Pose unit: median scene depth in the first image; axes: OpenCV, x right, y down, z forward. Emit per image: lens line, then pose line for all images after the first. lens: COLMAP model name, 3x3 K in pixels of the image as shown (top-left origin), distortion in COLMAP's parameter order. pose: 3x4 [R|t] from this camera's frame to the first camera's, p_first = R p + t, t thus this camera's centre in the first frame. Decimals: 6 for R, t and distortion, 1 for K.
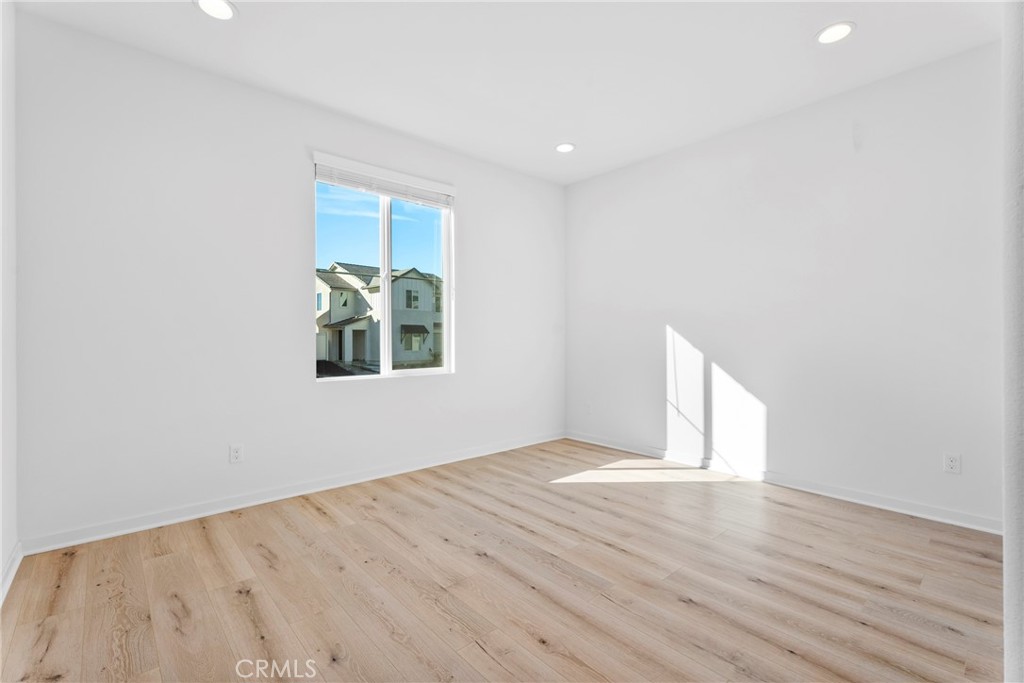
lens RADIAL K [[458.2, 0, 515.5], [0, 458.2, 334.2], [0, 0, 1]] dist [0.013391, 0.000283]
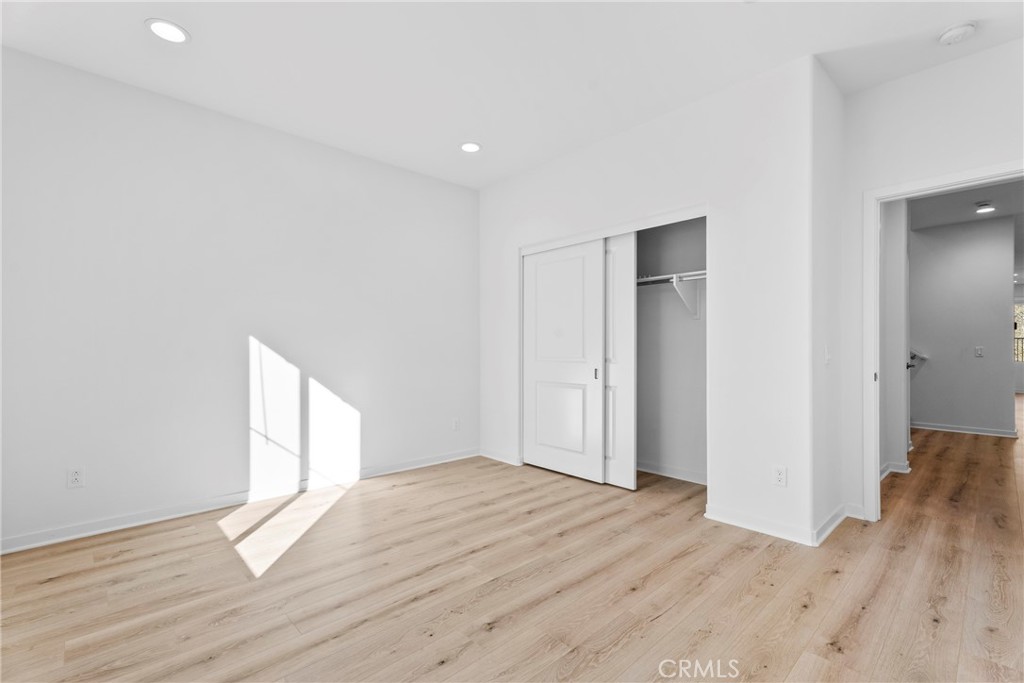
lens RADIAL K [[453.2, 0, 512.0], [0, 453.2, 341.5], [0, 0, 1]] dist [-0.001041, -0.000631]
pose [[-0.020961, 0.017112, 0.999634, -0.648686], [-0.001167, 0.999852, -0.017140, 0.002832], [-0.999780, -0.001526, -0.020938, 0.738374]]
